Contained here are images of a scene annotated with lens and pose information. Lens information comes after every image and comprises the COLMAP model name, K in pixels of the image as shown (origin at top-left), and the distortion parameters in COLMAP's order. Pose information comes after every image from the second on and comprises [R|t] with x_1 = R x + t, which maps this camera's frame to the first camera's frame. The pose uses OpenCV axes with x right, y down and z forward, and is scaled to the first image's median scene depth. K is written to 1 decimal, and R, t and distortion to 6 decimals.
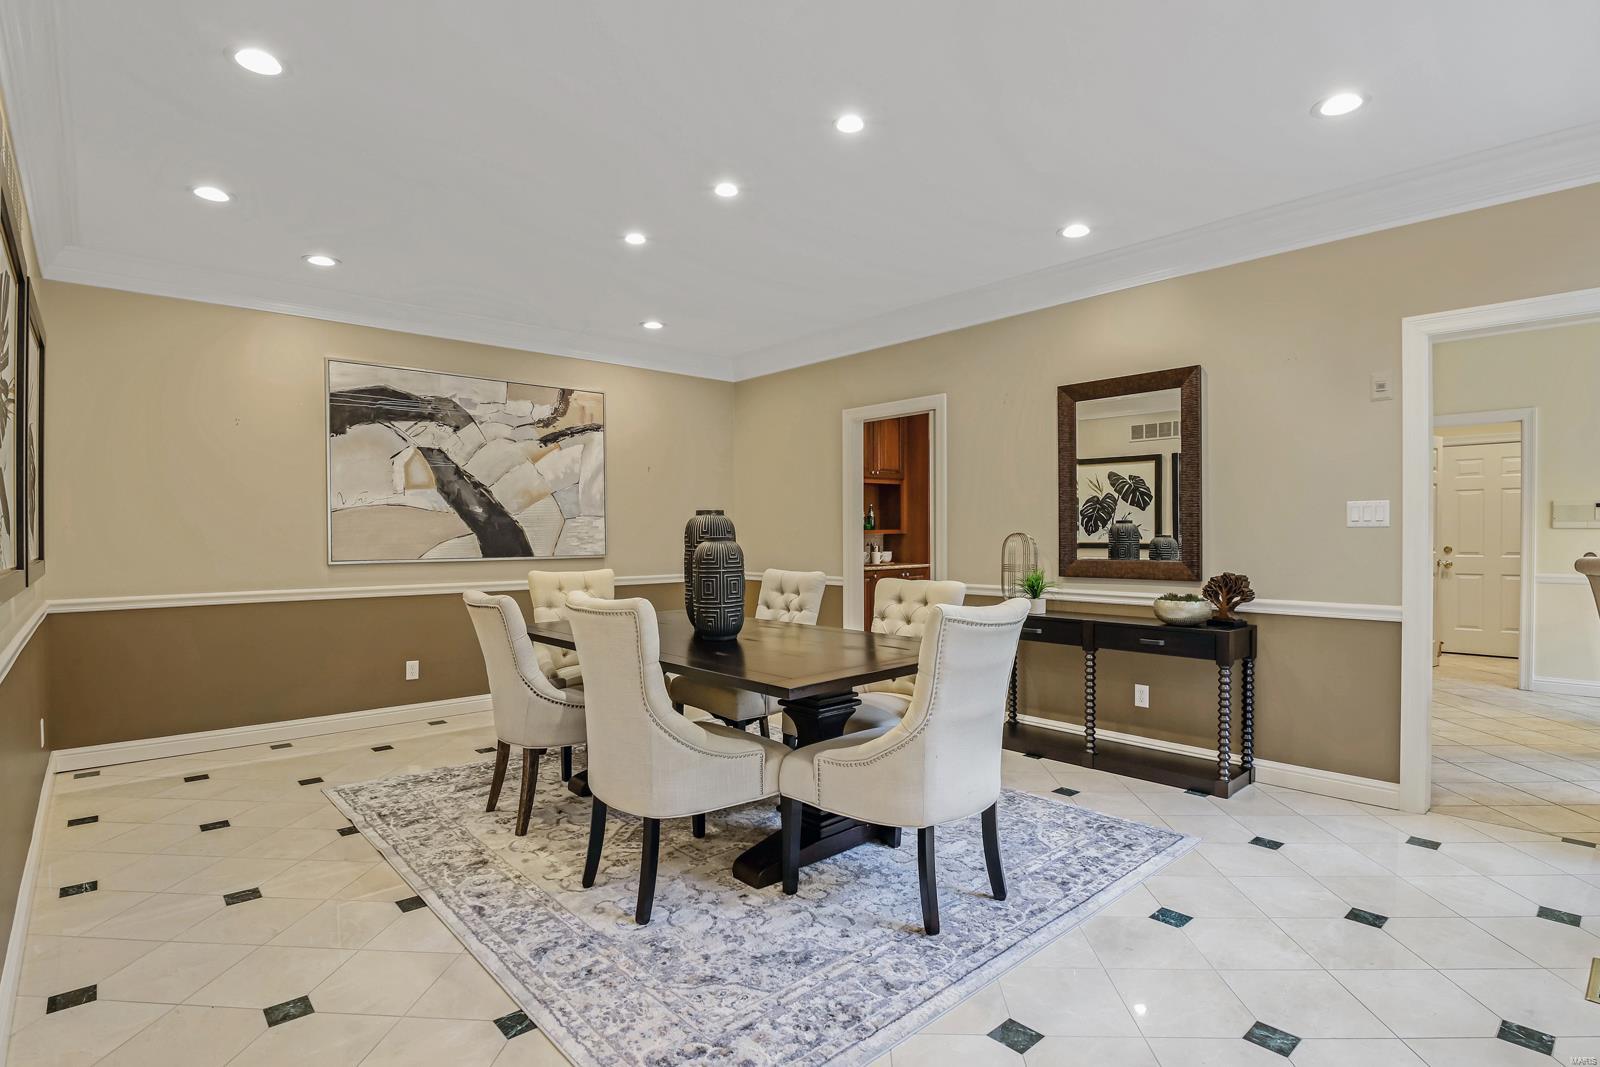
lens RADIAL K [[793.9, 0, 807.3], [0, 793.9, 529.0], [0, 0, 1]] dist [-0.003574, -0.001637]
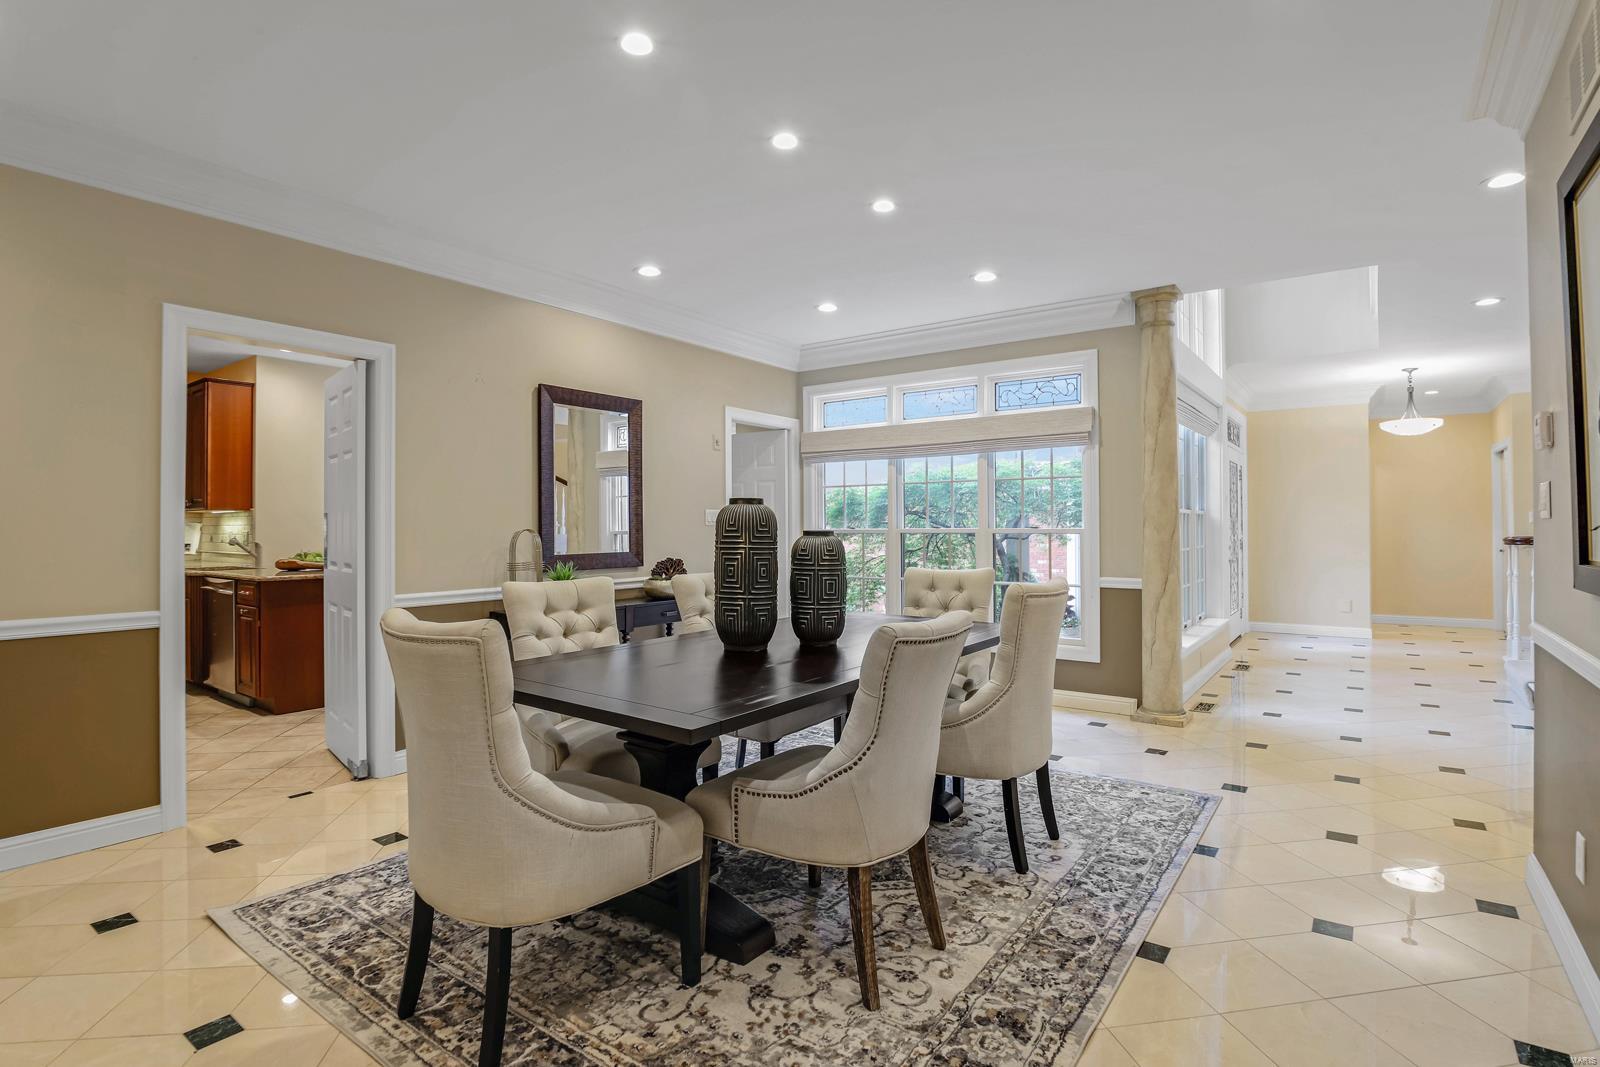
lens RADIAL K [[793.9, 0, 807.3], [0, 793.9, 529.0], [0, 0, 1]] dist [-0.003574, -0.001637]
pose [[-0.210871, 0.008693, 0.977475, -0.912628], [0.011672, 0.999912, -0.006374, 0.014719], [-0.977444, 0.010065, -0.210954, 1.116886]]
